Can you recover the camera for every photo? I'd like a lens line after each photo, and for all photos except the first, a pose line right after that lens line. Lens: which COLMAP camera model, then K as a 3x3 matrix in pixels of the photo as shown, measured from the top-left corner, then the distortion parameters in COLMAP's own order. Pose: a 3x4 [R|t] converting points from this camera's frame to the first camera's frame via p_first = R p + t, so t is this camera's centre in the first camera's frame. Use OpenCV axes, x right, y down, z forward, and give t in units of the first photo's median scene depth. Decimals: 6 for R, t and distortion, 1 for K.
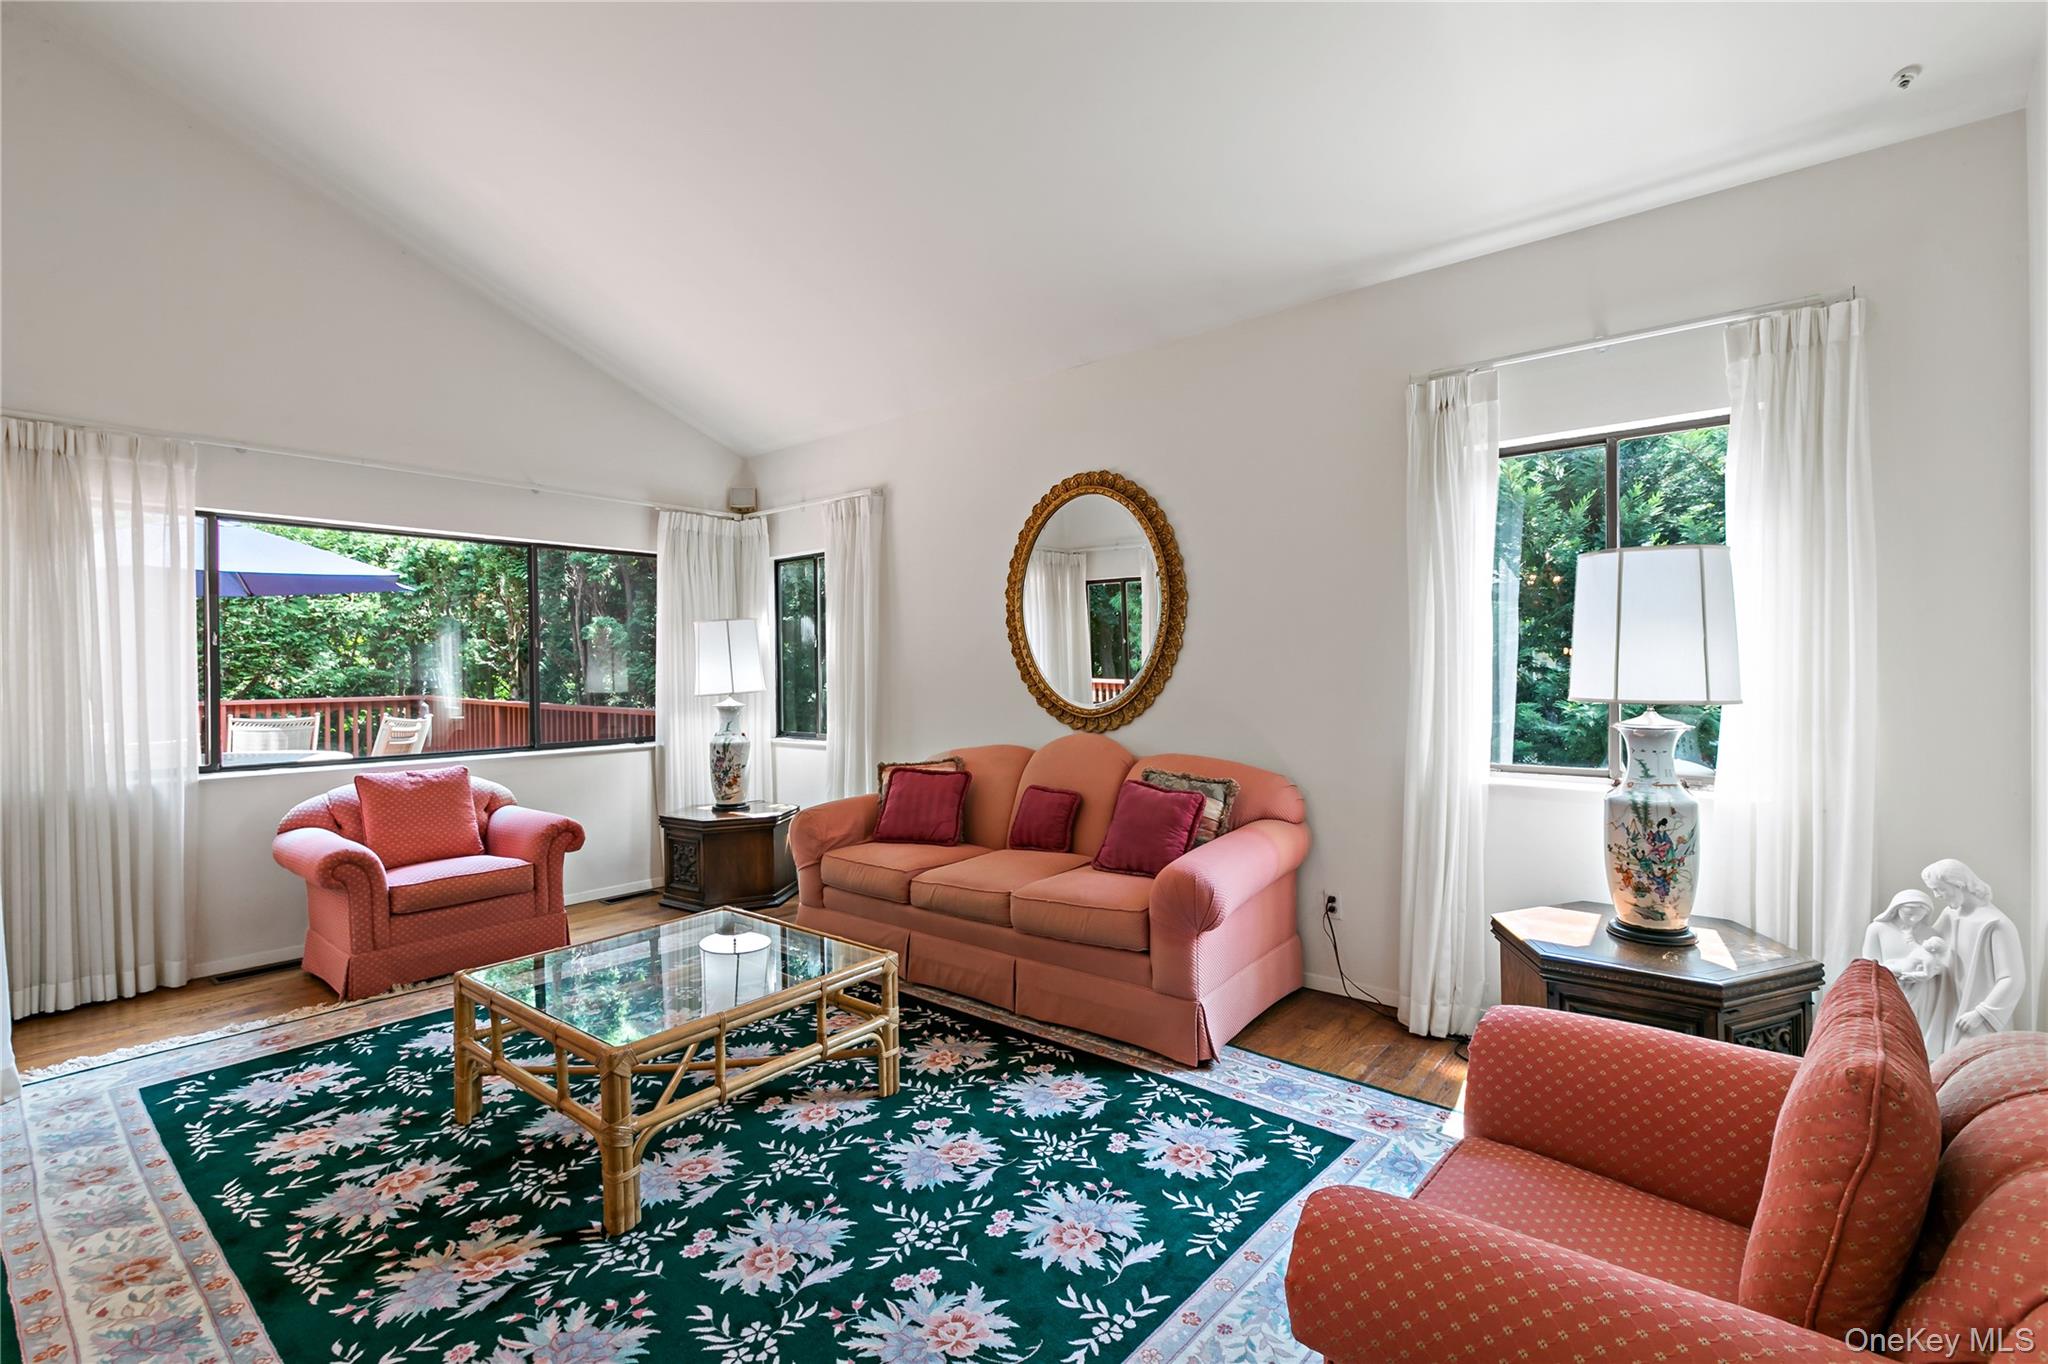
lens RADIAL K [[924.0, 0, 1006.4], [0, 924.0, 677.2], [0, 0, 1]] dist [0.003345, -0.002636]
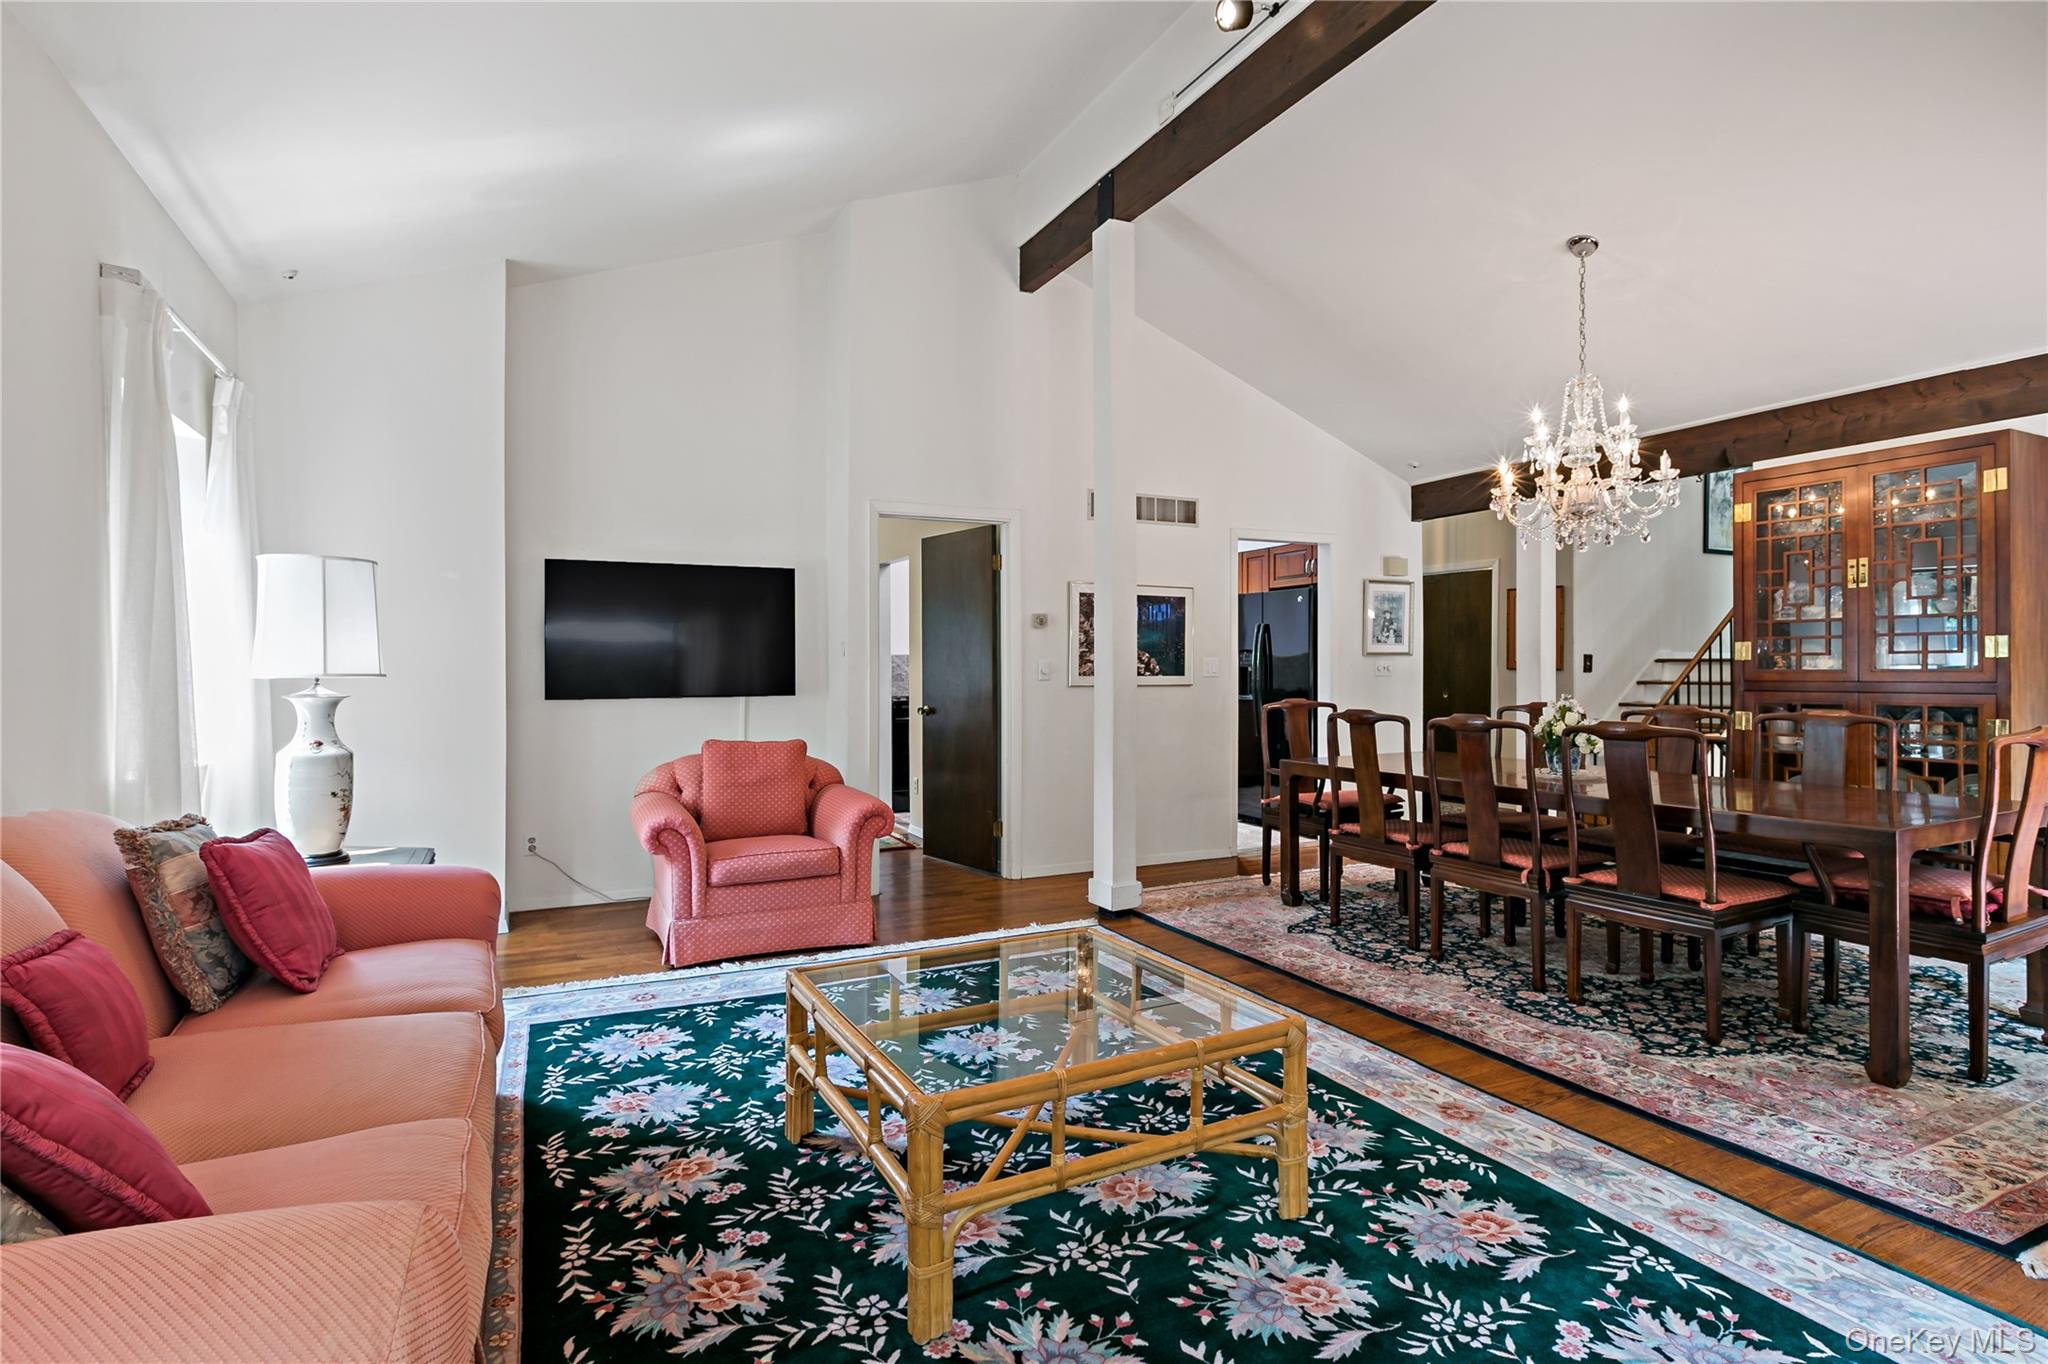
lens RADIAL K [[992.8, 0, 1002.0], [0, 992.8, 674.0], [0, 0, 1]] dist [-0.002876, -0.001206]
pose [[-0.912362, 0.011149, 0.409232, -0.654903], [0.018462, 0.999733, 0.013924, 0.021368], [-0.408967, 0.020259, -0.912324, 1.701253]]
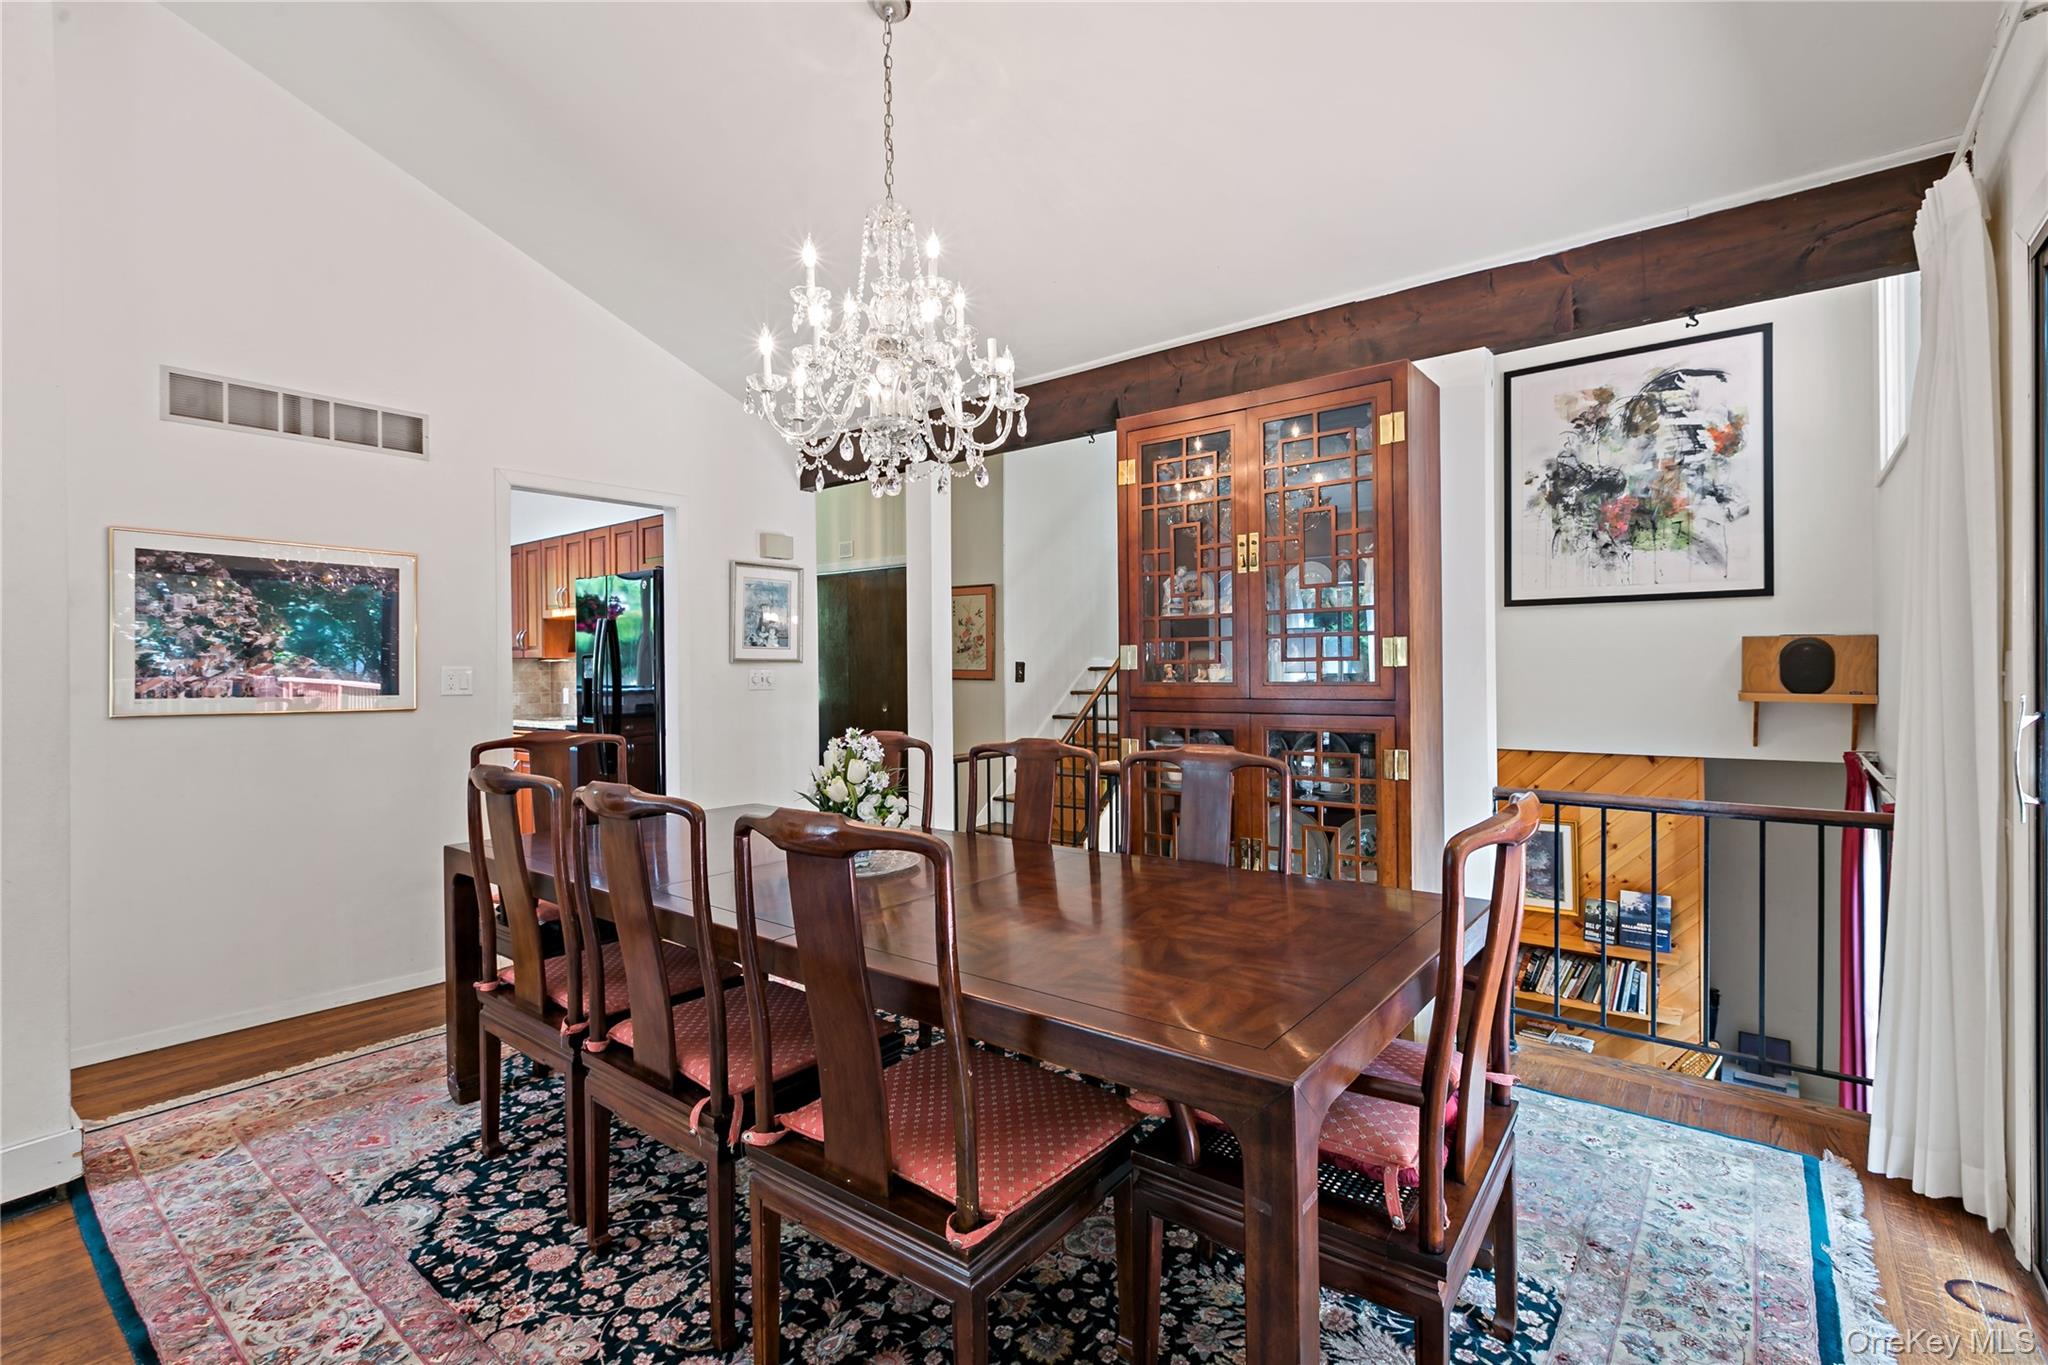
lens RADIAL K [[924.0, 0, 1001.1], [0, 924.0, 676.0], [0, 0, 1]] dist [0.003345, -0.002636]
pose [[-0.999777, 0.017327, -0.012052, -0.930150], [0.017112, 0.999697, 0.017716, 0.028781], [0.012355, 0.017506, -0.999770, 0.848591]]
